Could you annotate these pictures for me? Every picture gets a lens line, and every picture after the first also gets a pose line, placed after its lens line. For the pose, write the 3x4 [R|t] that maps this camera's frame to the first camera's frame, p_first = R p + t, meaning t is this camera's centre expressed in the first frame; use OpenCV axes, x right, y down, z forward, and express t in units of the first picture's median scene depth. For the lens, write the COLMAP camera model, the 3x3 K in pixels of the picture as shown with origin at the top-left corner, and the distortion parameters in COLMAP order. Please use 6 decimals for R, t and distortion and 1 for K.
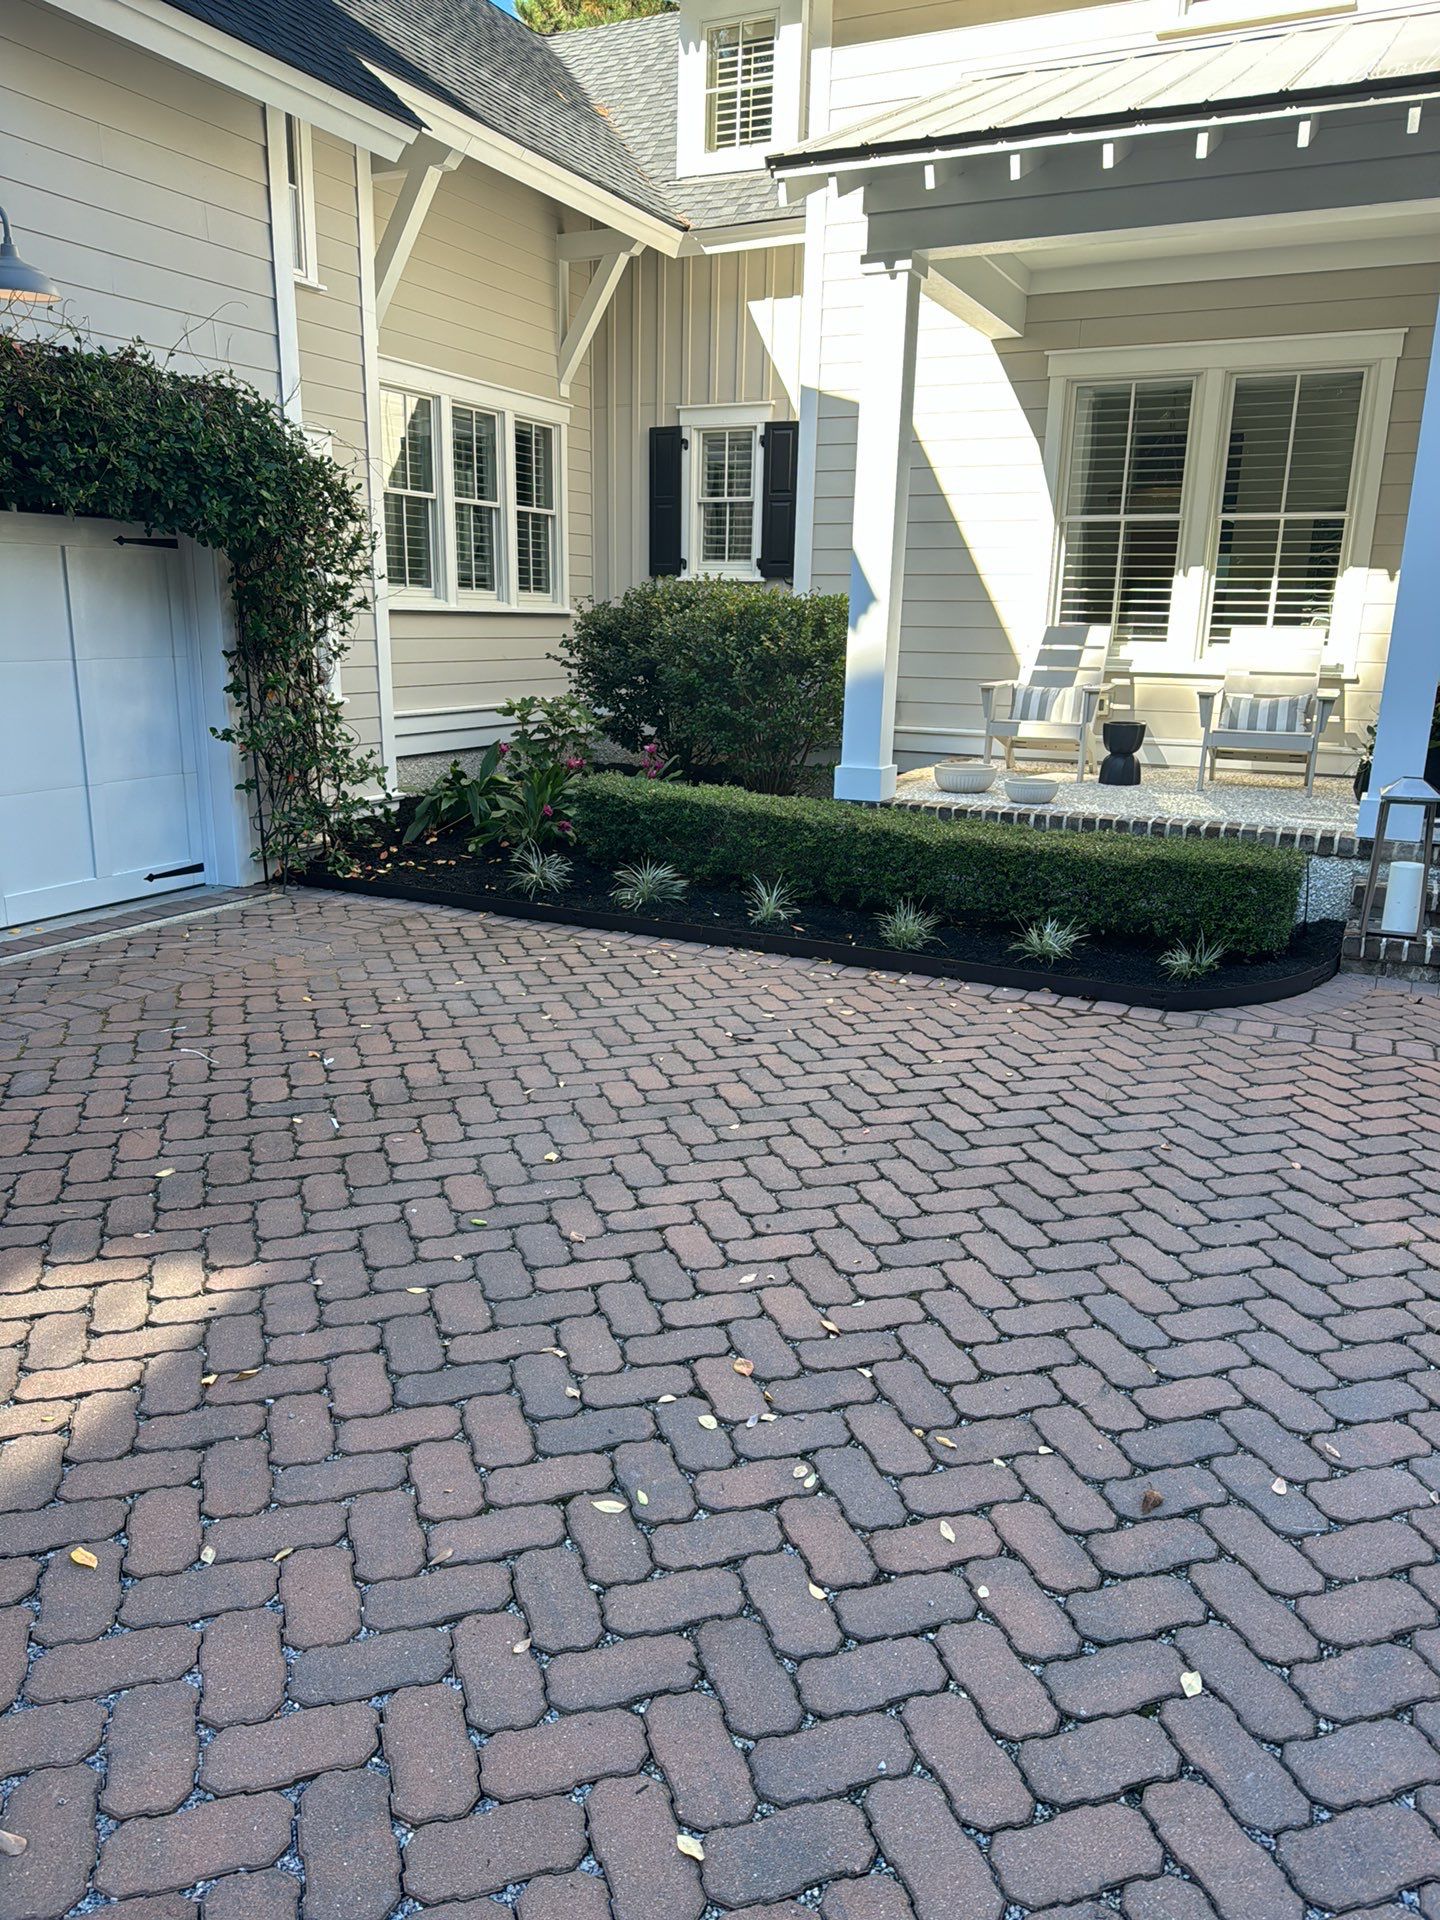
lens RADIAL K [[1357.0, 0, 726.6], [0, 1357.0, 952.6], [0, 0, 1]] dist [0.035037, -0.035617]
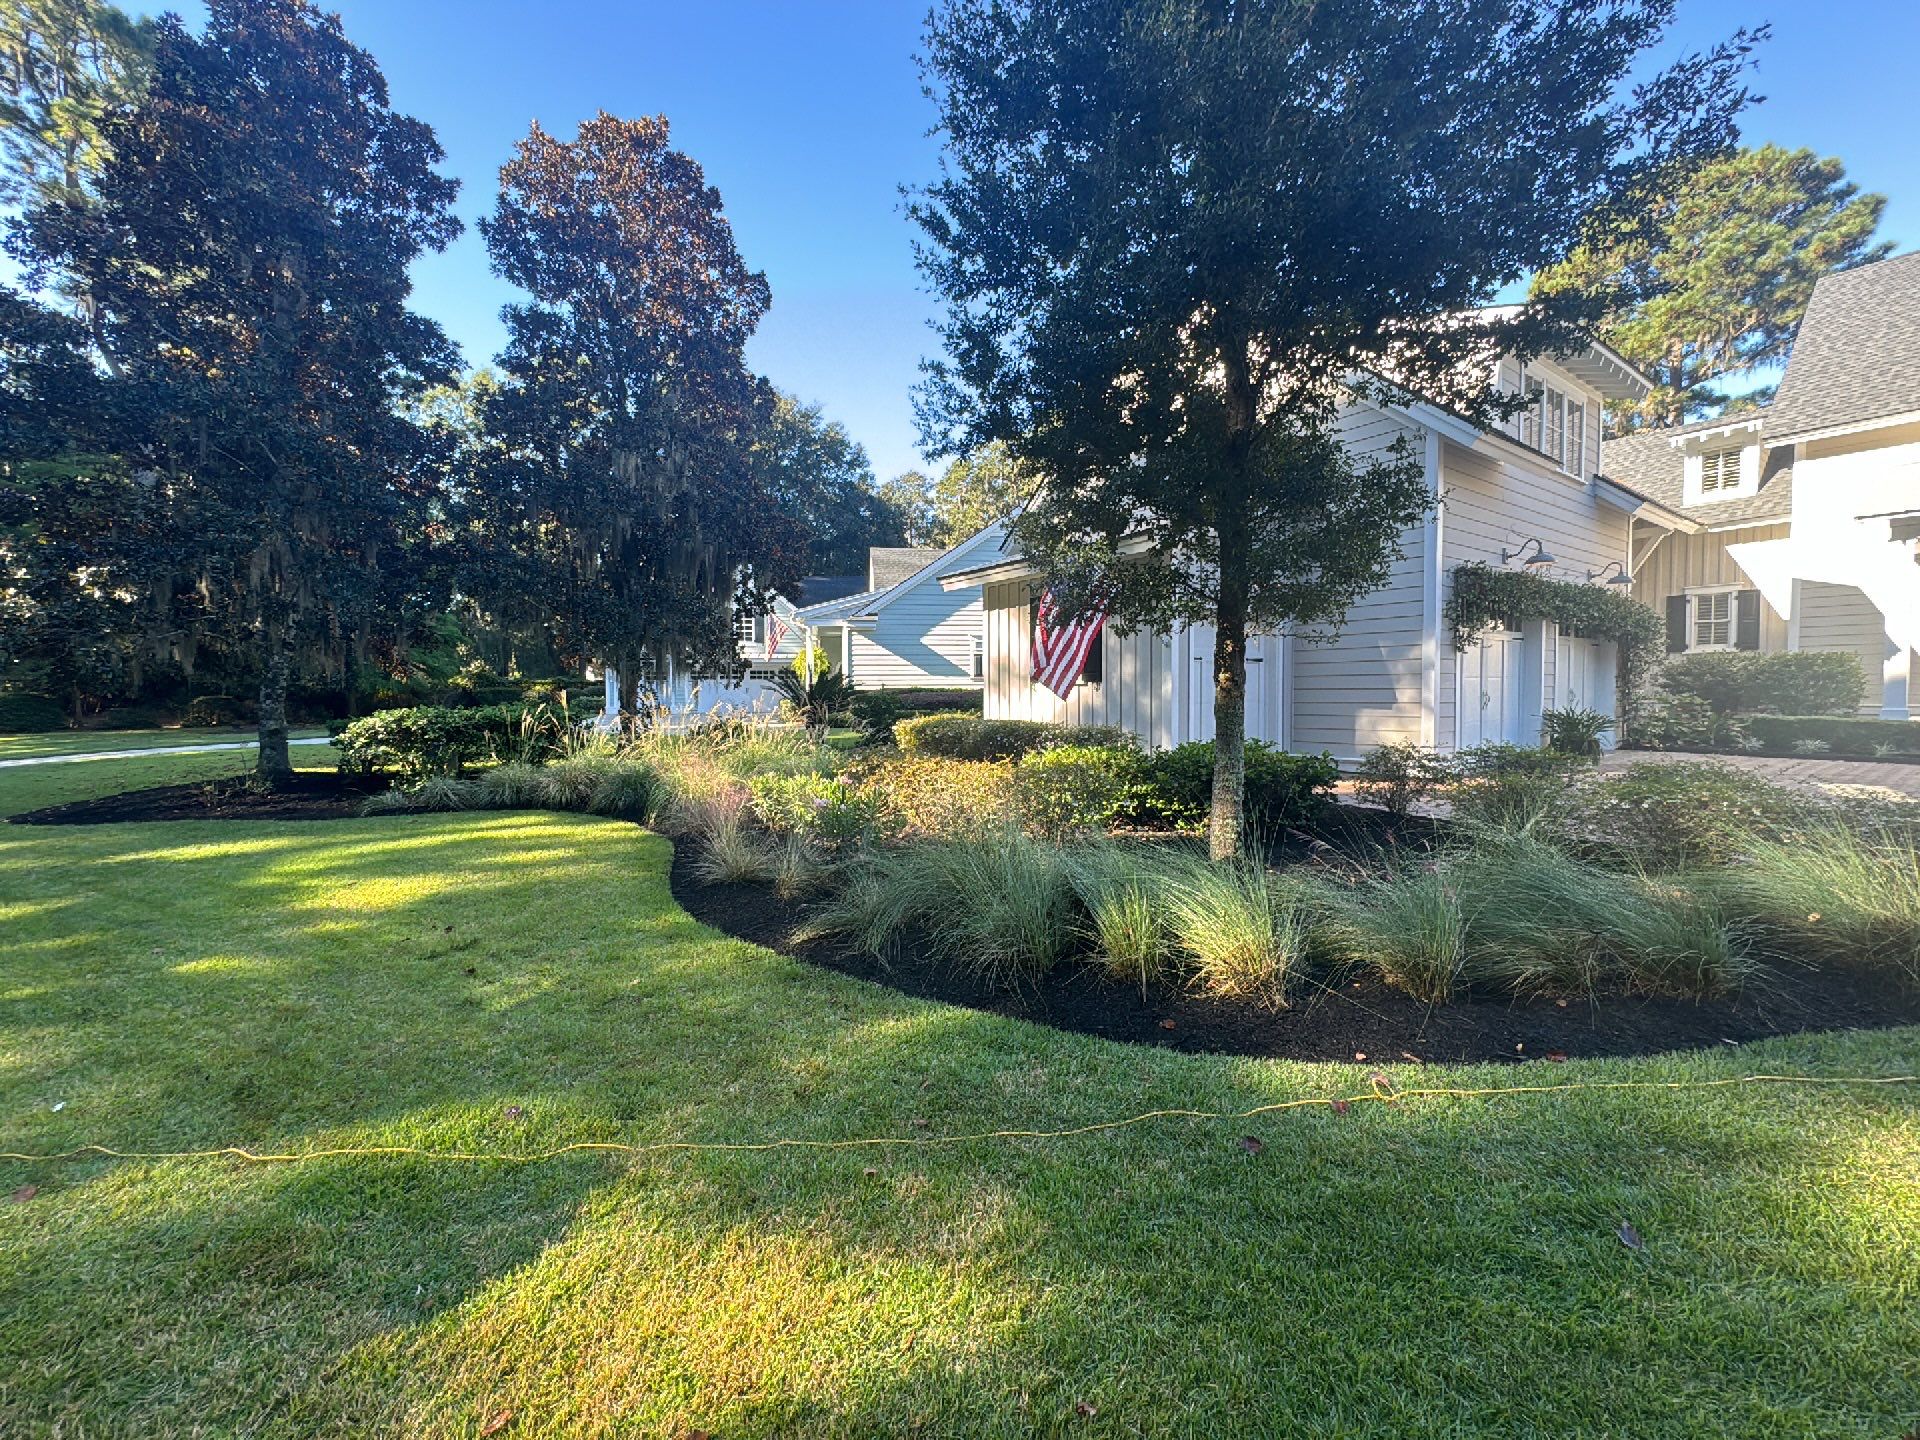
lens RADIAL K [[747.7, 0, 957.2], [0, 747.7, 723.8], [0, 0, 1]] dist [-0.000045, 0.000375]
pose [[0.871101, 0.002684, -0.491096, -0.560001], [-0.103146, 0.978681, -0.177609, 0.243522], [0.480150, 0.205370, 0.852807, -0.816951]]
